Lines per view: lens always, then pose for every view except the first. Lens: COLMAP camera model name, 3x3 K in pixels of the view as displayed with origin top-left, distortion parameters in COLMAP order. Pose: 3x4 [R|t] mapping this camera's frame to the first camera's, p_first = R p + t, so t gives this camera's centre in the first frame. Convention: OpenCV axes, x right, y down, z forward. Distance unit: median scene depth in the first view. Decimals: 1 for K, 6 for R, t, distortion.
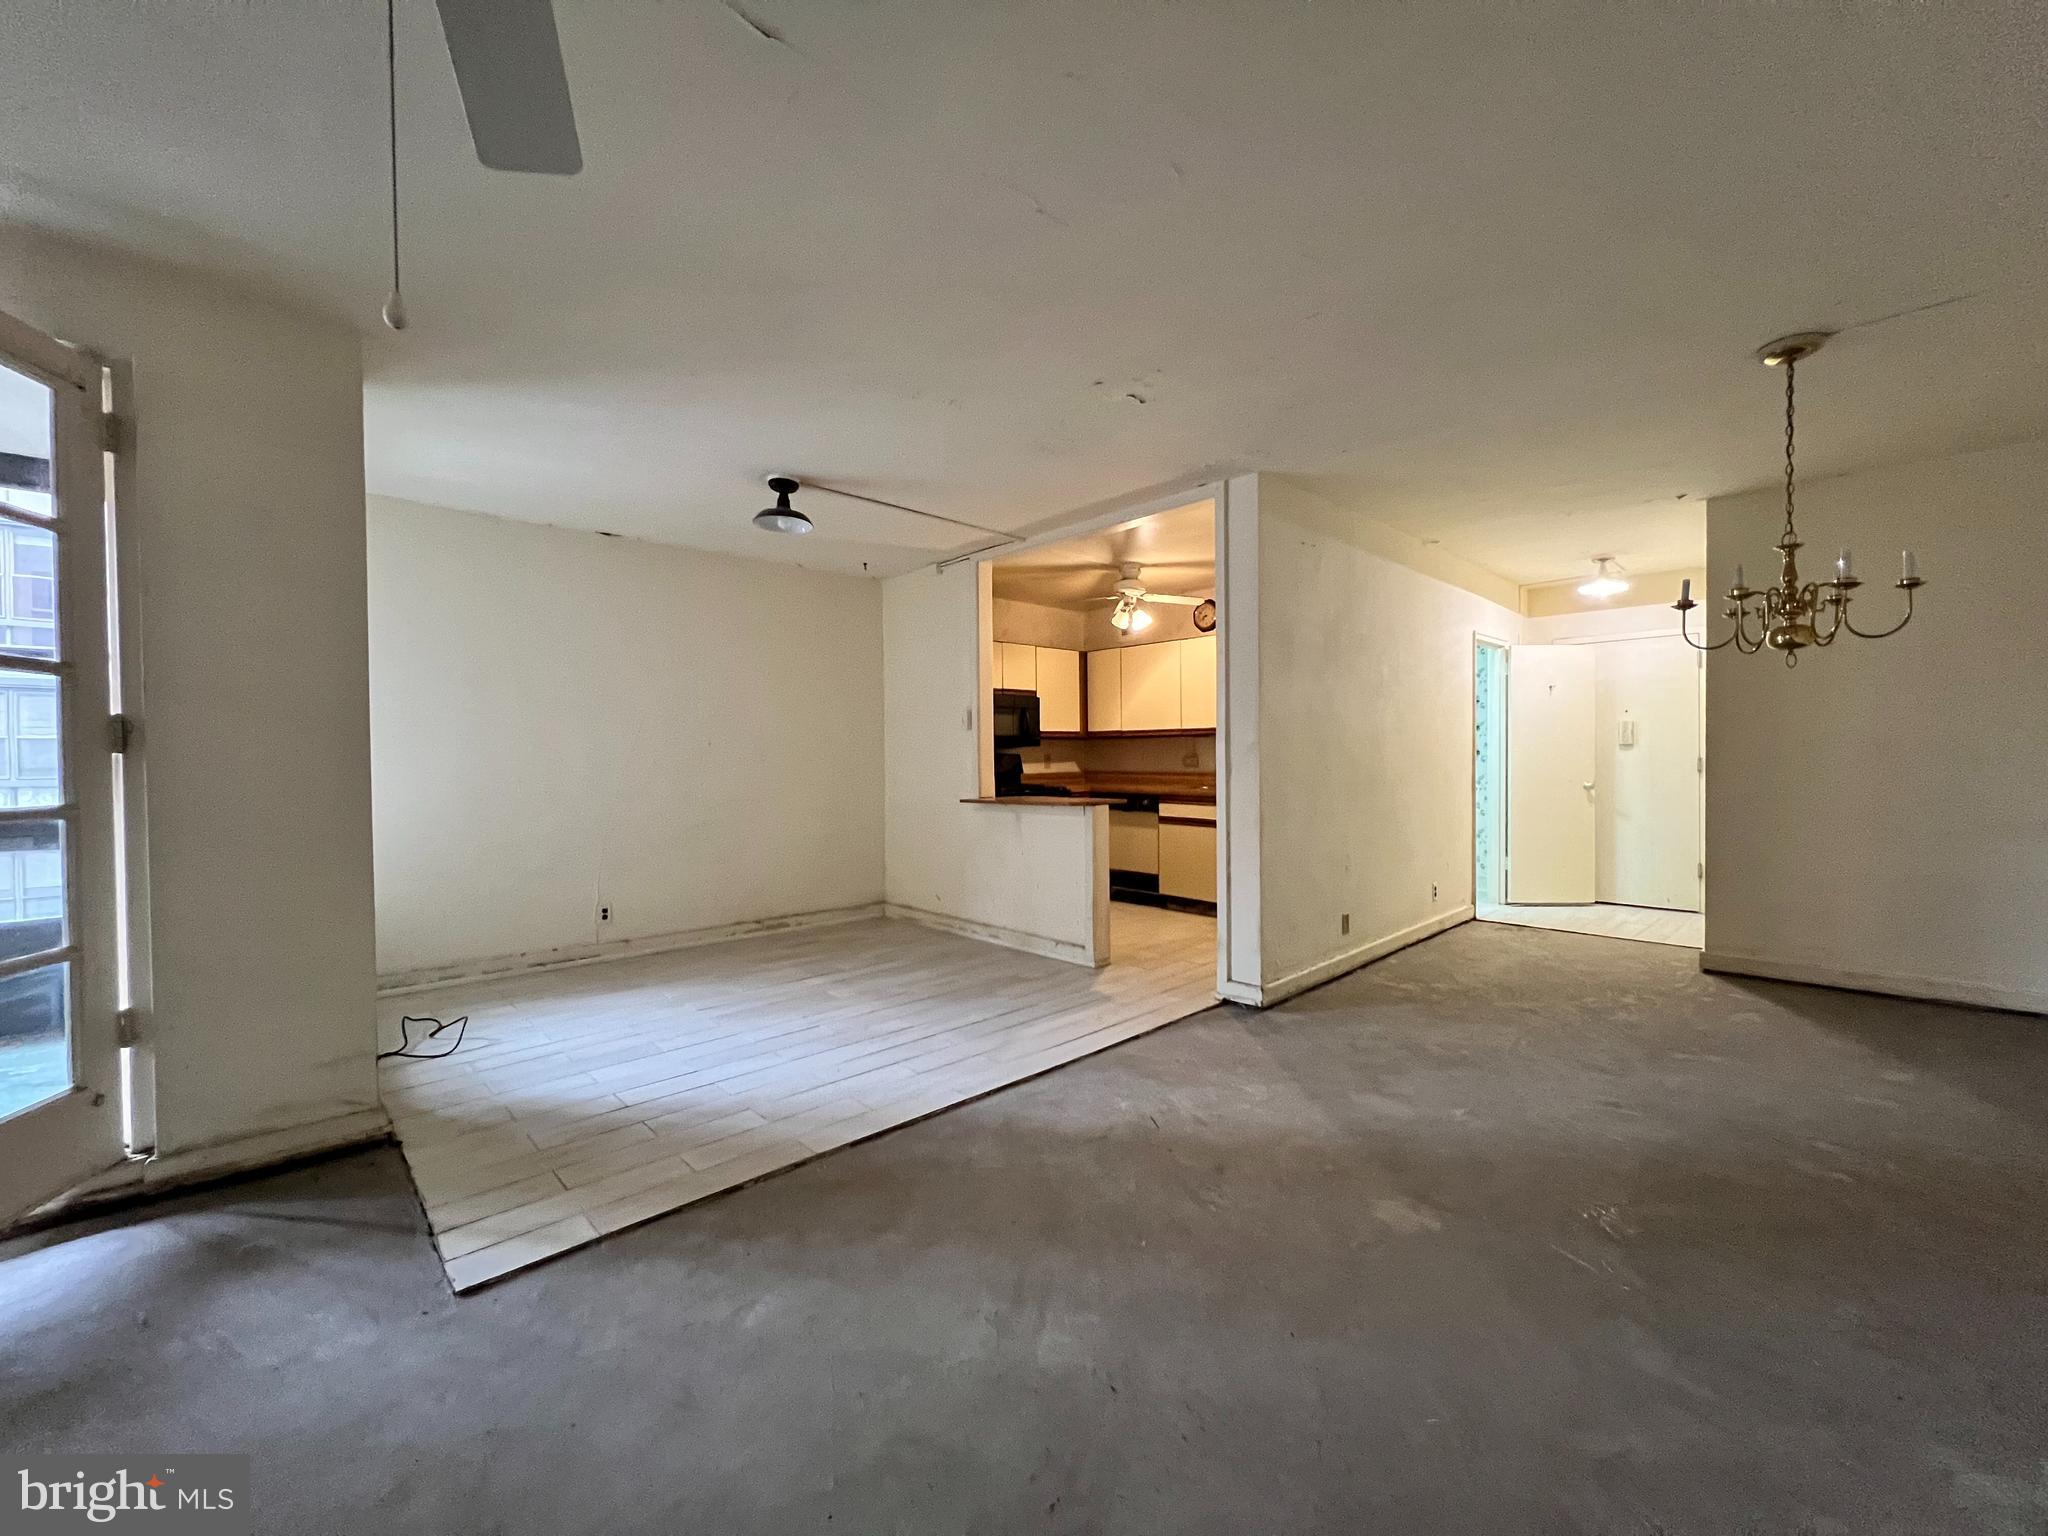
lens RADIAL K [[815.7, 0, 1018.2], [0, 815.7, 768.4], [0, 0, 1]] dist [-0.001635, -0.000352]
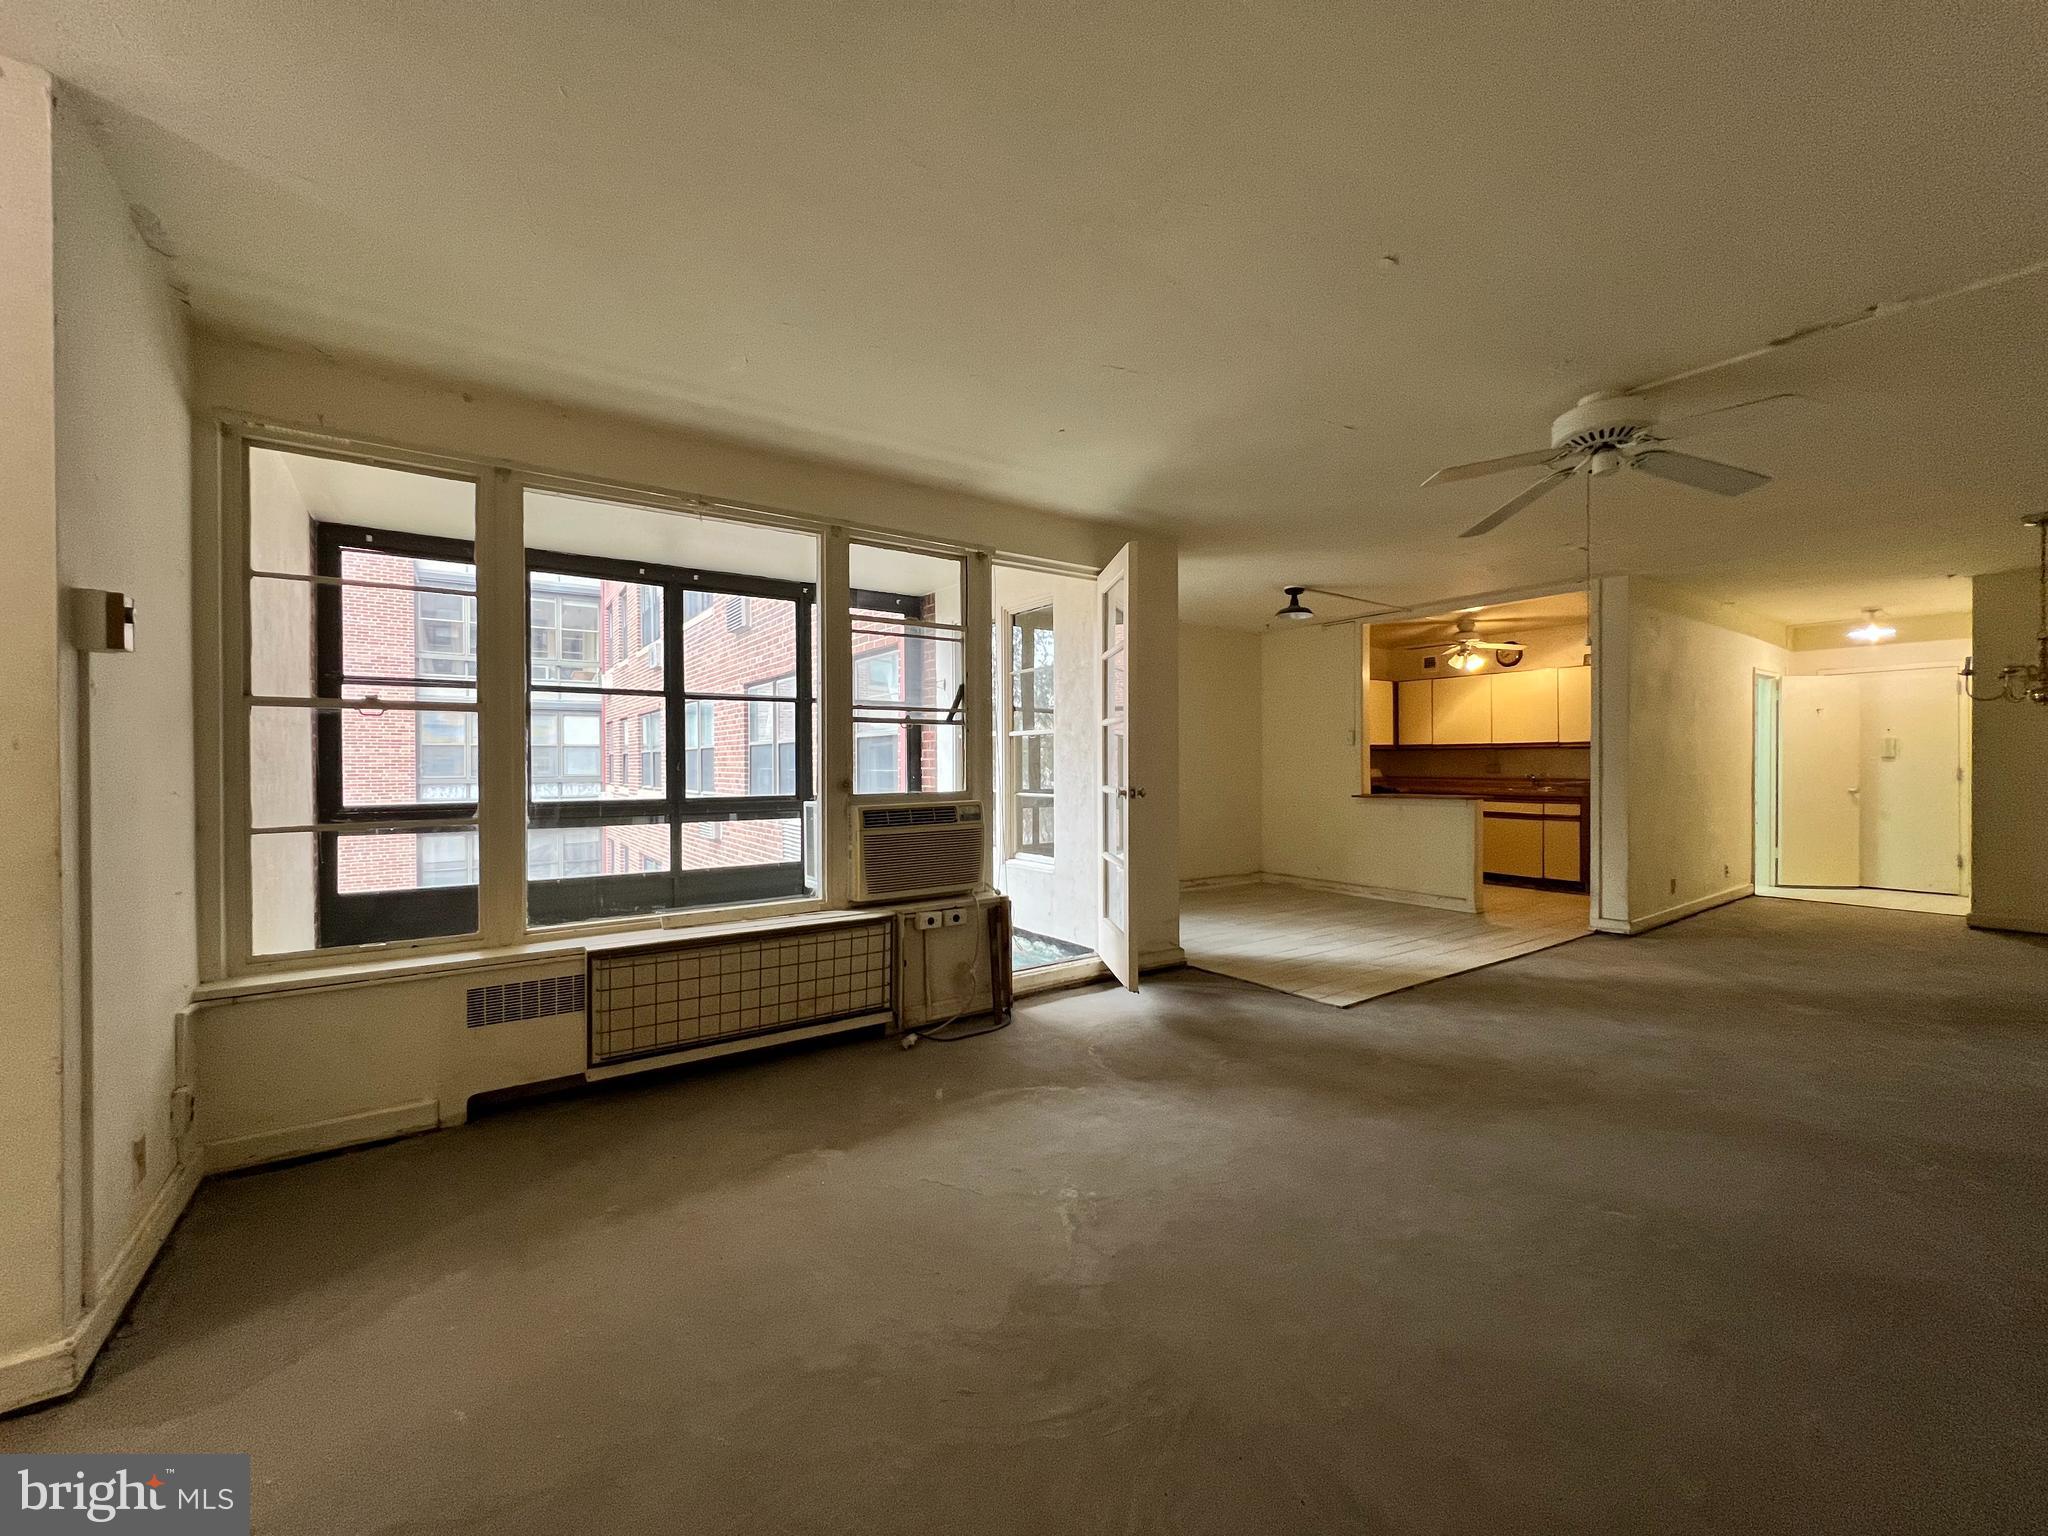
lens RADIAL K [[815.7, 0, 1018.2], [0, 815.7, 768.4], [0, 0, 1]] dist [-0.001635, -0.000352]
pose [[0.989795, 0.005617, -0.142391, -0.471909], [-0.006744, 0.999950, -0.007428, 0.007004], [0.142342, 0.008312, 0.989783, -0.499503]]
